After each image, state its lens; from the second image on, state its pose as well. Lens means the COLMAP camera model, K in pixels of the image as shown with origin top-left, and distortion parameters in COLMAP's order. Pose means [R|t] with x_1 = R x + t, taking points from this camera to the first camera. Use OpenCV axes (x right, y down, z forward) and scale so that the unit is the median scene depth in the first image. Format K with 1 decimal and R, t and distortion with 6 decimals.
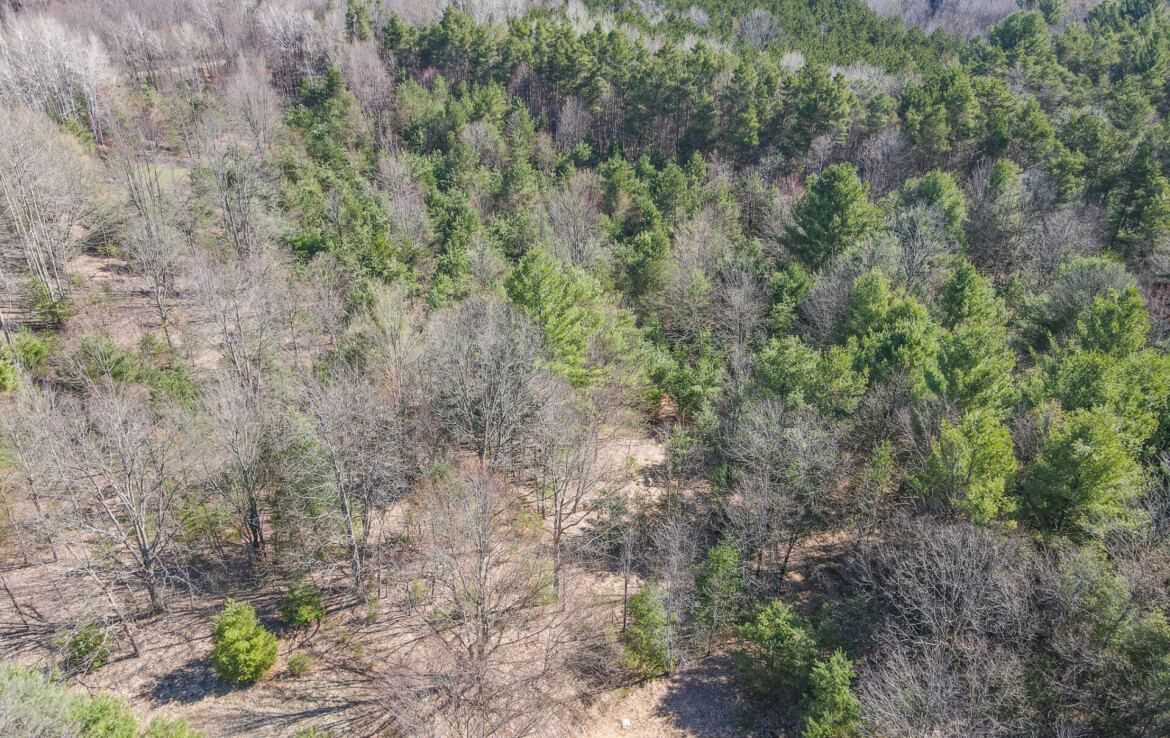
lens RADIAL K [[842.2, 0, 576.9], [0, 842.2, 366.1], [0, 0, 1]] dist [0.001147, 0.013467]
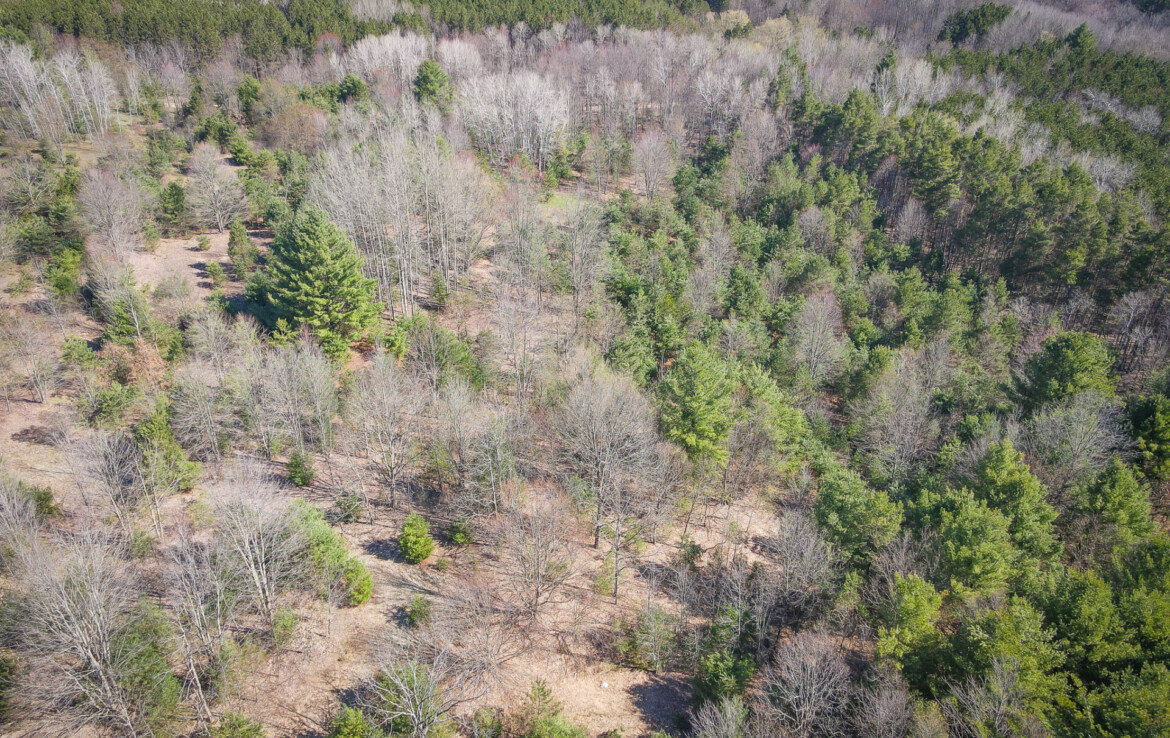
lens RADIAL K [[842.2, 0, 586.0], [0, 842.2, 372.1], [0, 0, 1]] dist [0.001147, 0.013467]
pose [[0.845379, 0.267480, -0.462373, 0.215931], [-0.269804, 0.960880, 0.062567, -0.070431], [0.461021, 0.071857, 0.884475, -0.133622]]
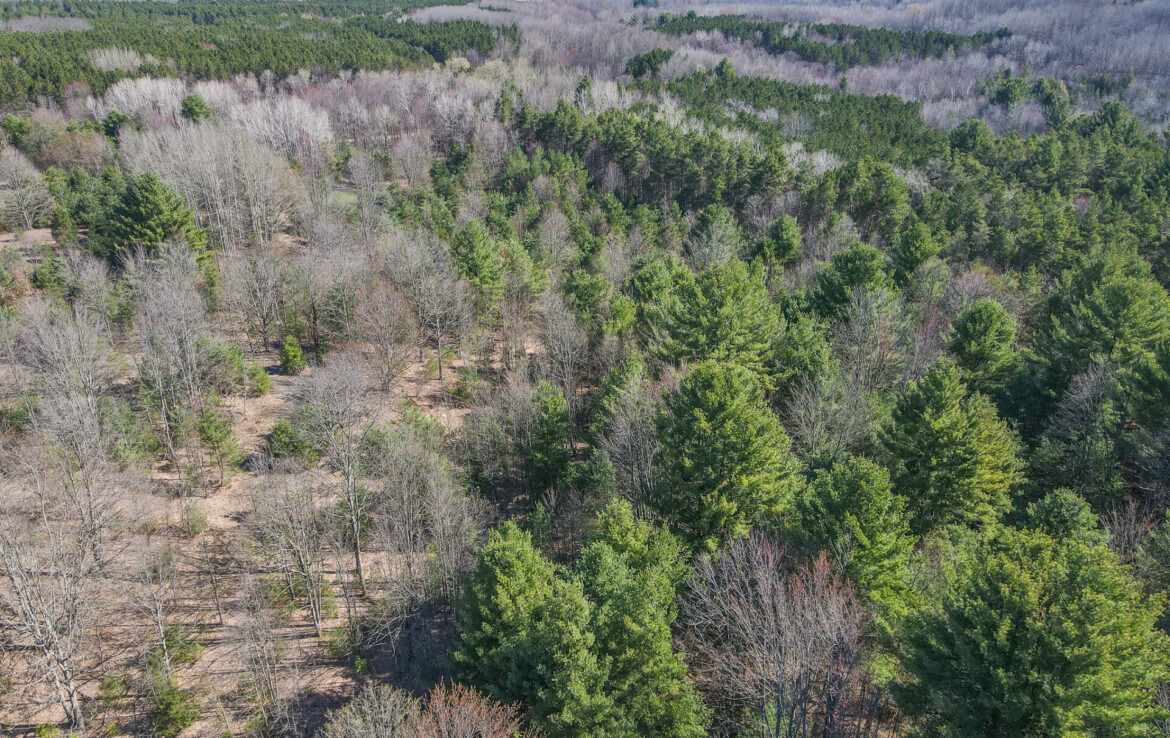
lens RADIAL K [[842.2, 0, 586.8], [0, 842.2, 375.8], [0, 0, 1]] dist [0.001147, 0.013467]
pose [[0.968550, 0.108142, -0.224091, 0.347154], [-0.127206, 0.989229, -0.072418, 0.165363], [0.213846, 0.098646, 0.971874, -0.413248]]
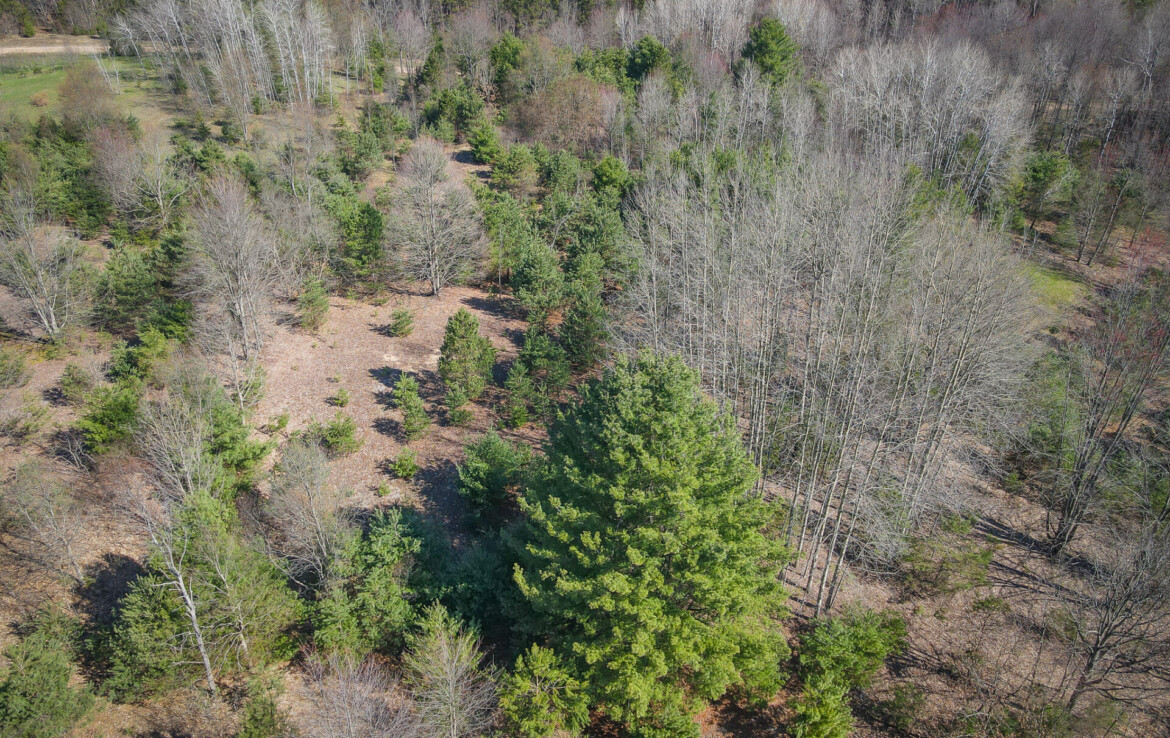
lens RADIAL K [[842.2, 0, 578.9], [0, 842.2, 361.3], [0, 0, 1]] dist [0.001147, 0.013467]
pose [[0.672380, 0.370381, -0.640877, -0.298505], [-0.368892, 0.918299, 0.143687, -0.136149], [0.641735, 0.139802, 0.754076, 0.243612]]
